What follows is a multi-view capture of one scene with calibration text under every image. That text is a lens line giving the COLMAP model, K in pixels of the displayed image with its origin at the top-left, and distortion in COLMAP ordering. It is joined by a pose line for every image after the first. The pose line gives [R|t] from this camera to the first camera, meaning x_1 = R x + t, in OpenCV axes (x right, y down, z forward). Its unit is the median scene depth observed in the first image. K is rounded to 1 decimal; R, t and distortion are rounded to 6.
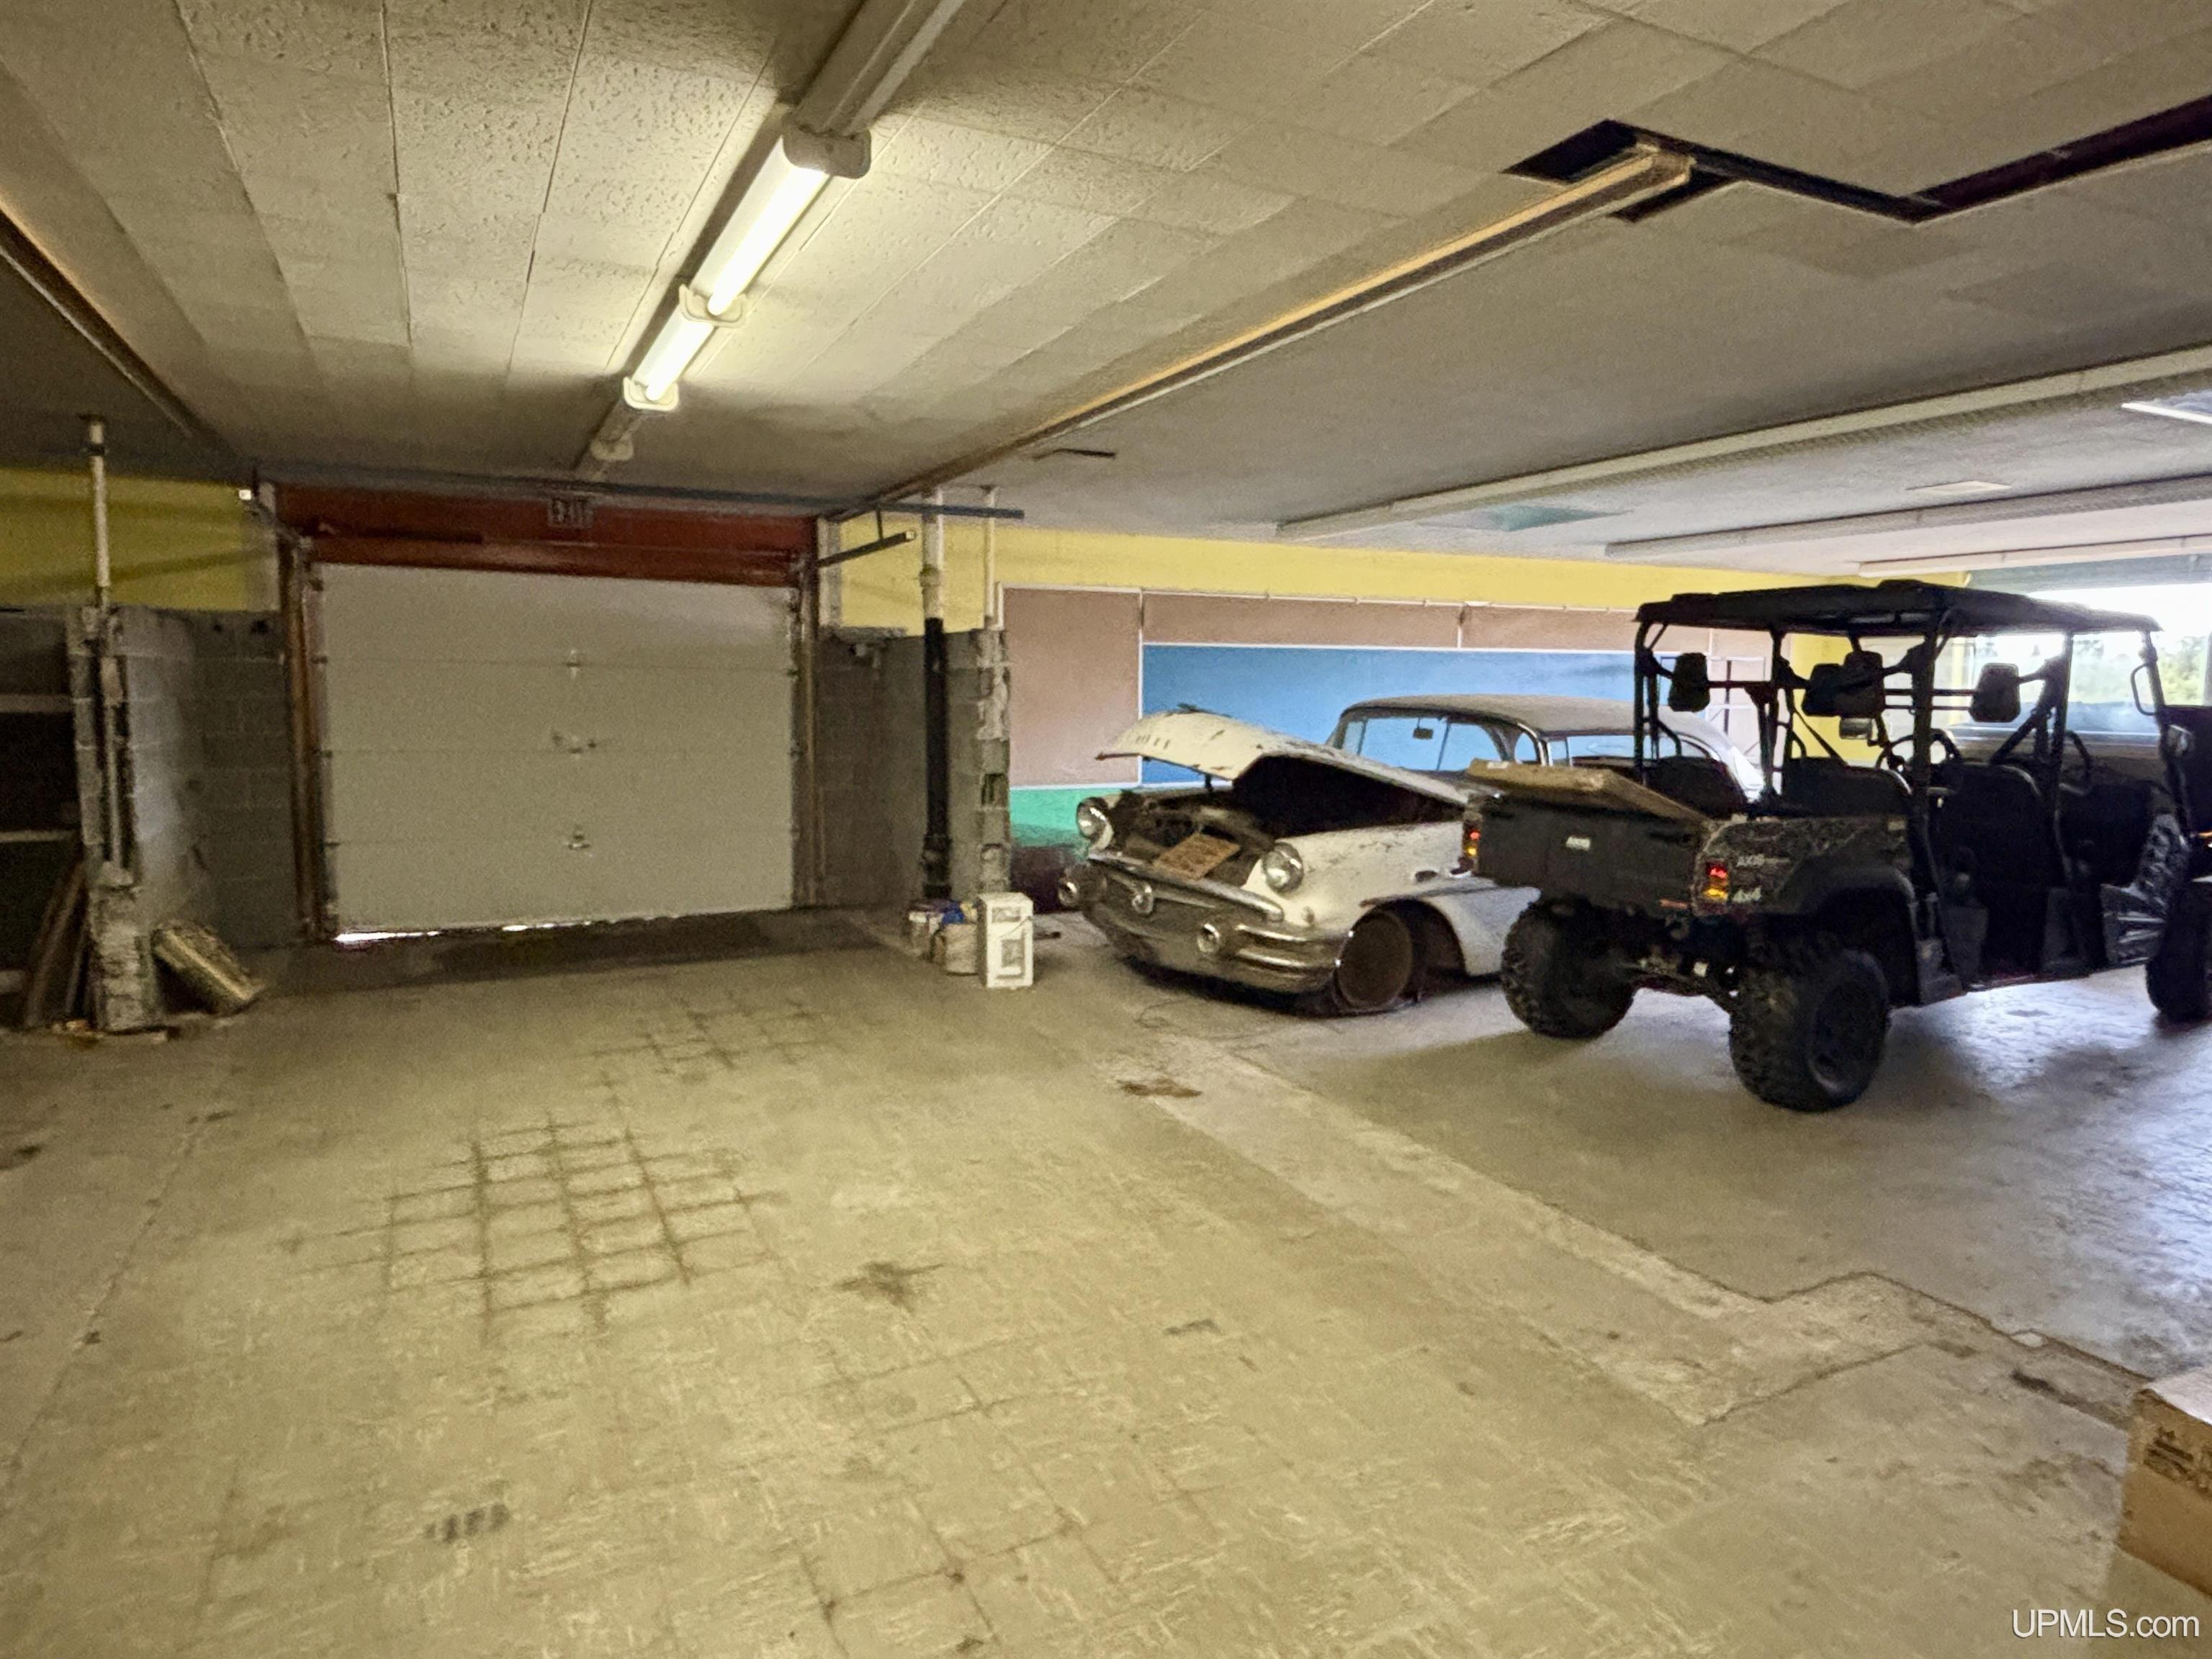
lens RADIAL K [[1340.5, 0, 1106.0], [0, 1340.5, 829.5], [0, 0, 1]] dist [0.025660, -0.034319]
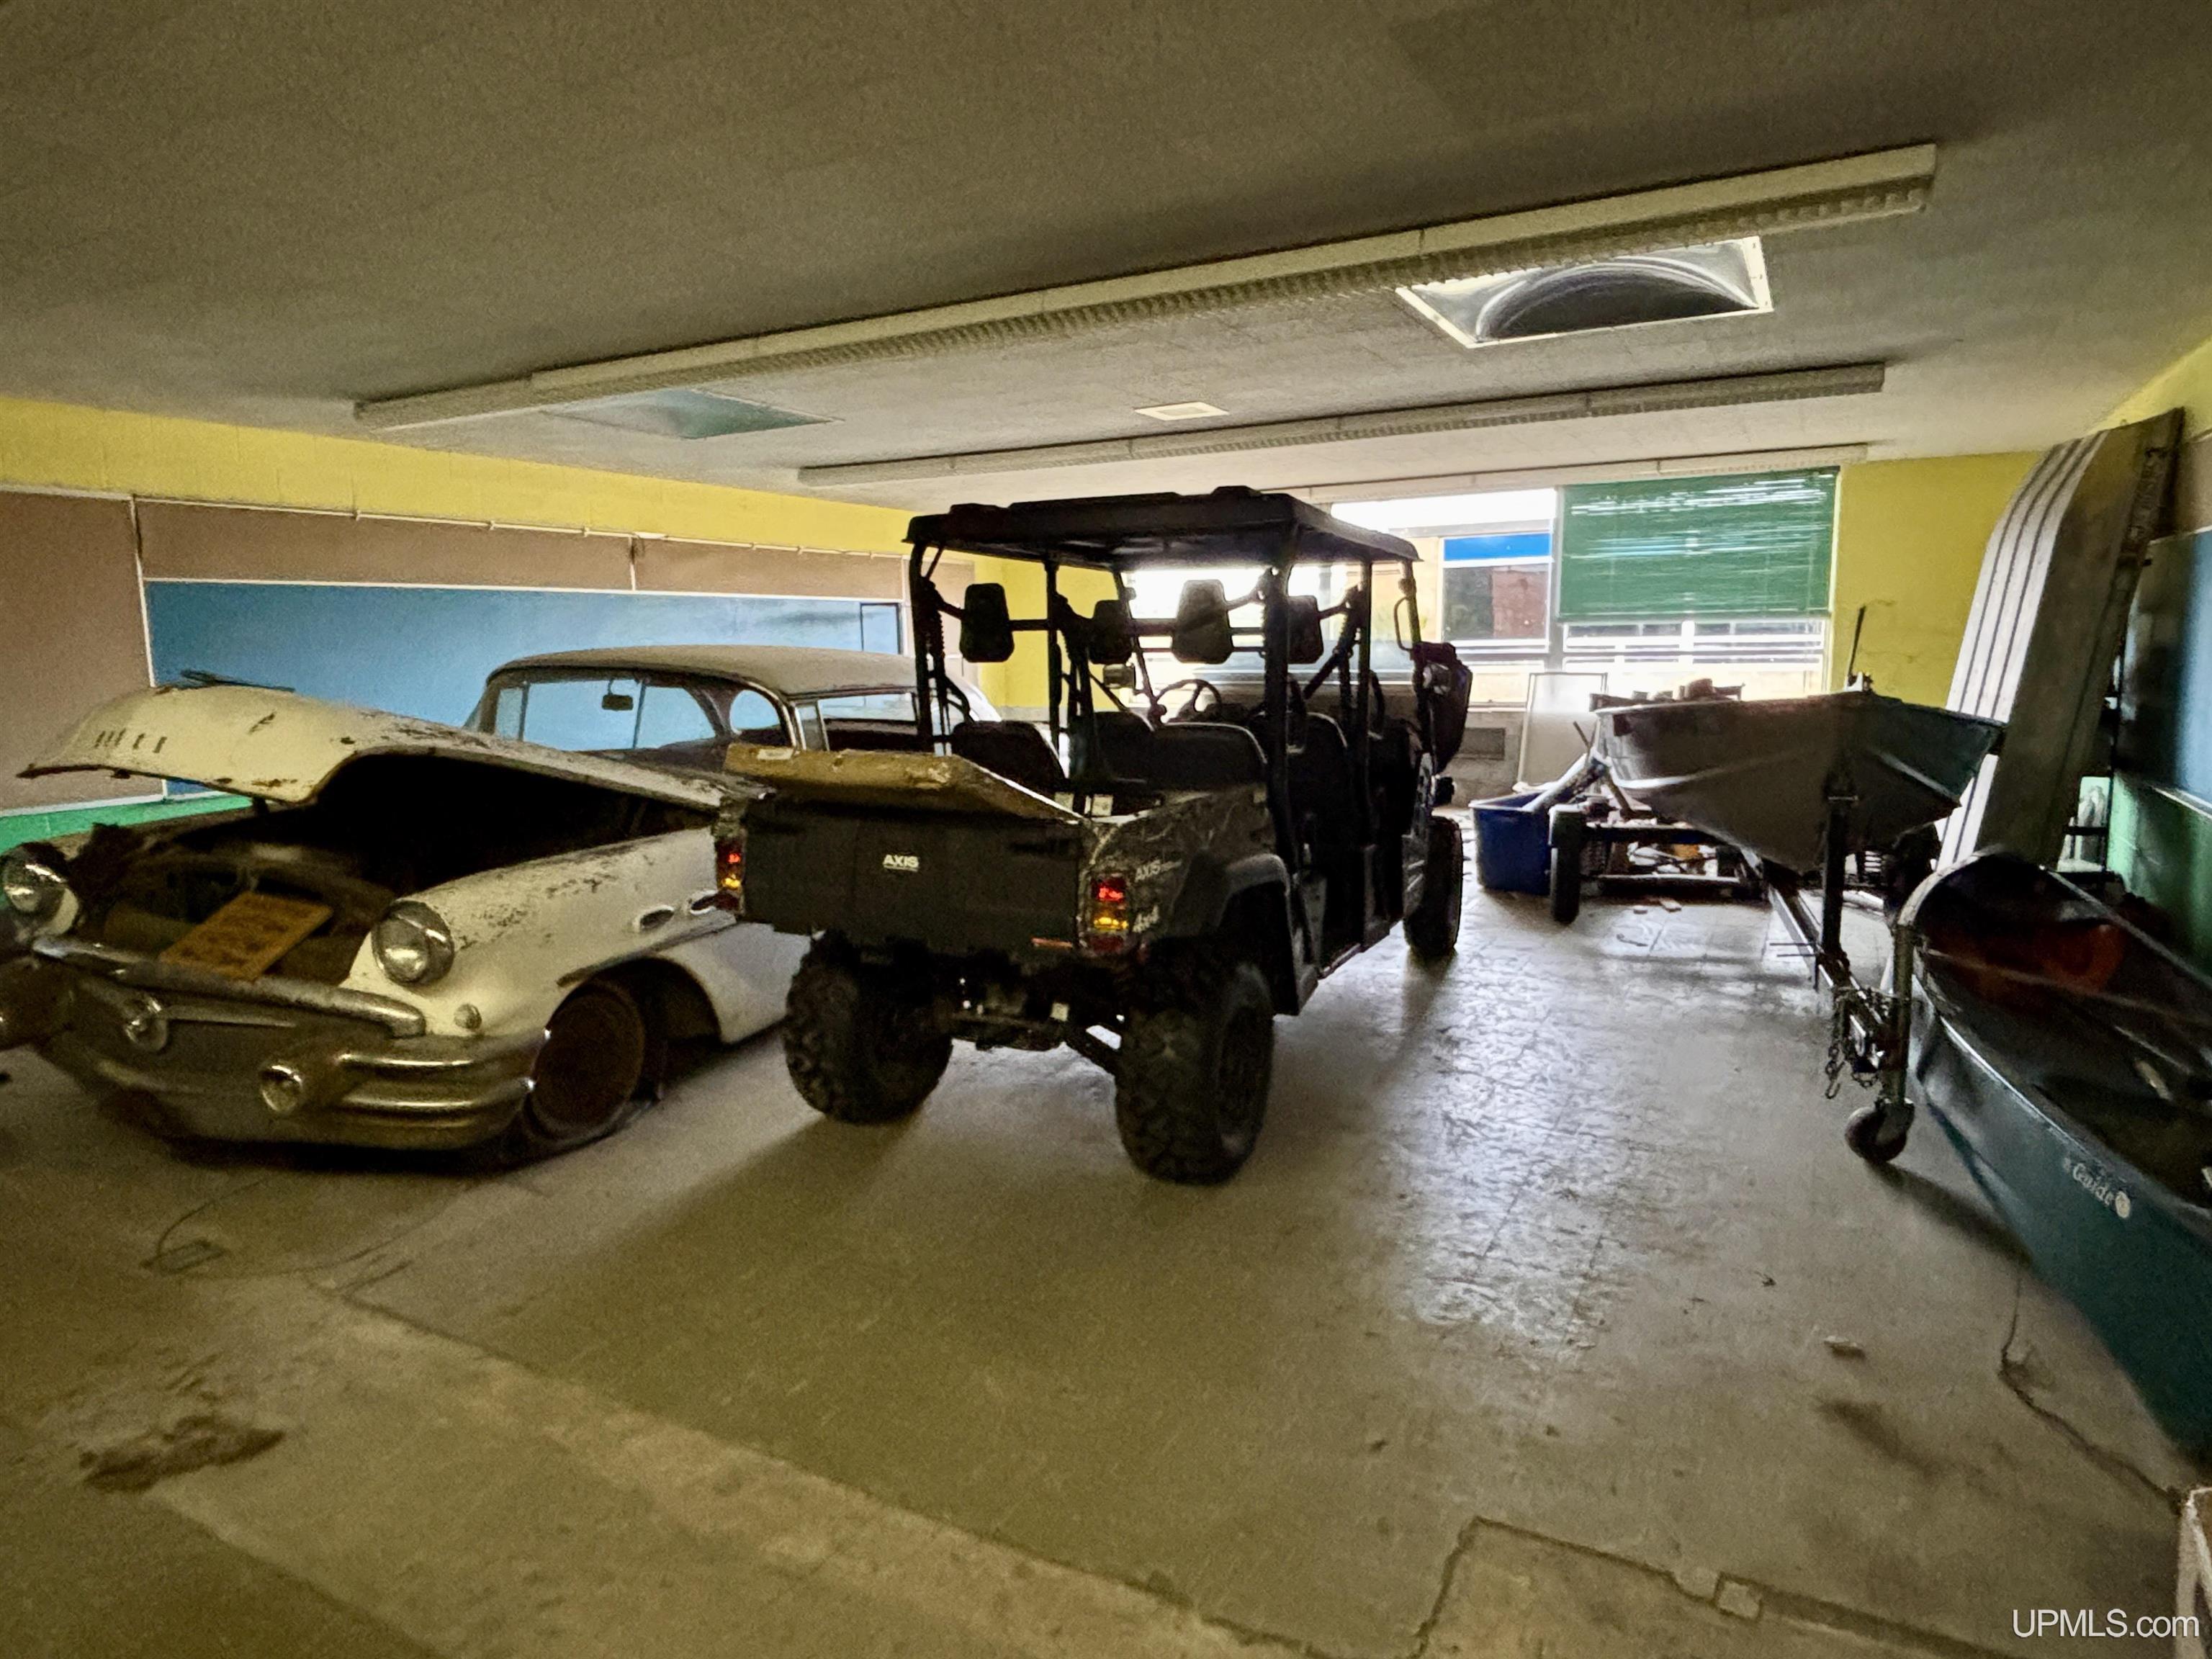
lens RADIAL K [[1340.5, 0, 1106.0], [0, 1340.5, 829.5], [0, 0, 1]] dist [0.025660, -0.034319]
pose [[0.820763, -0.099156, 0.562597, 0.052524], [0.080369, 0.995069, 0.058130, -0.031337], [-0.565587, -0.002496, 0.824685, 0.333080]]
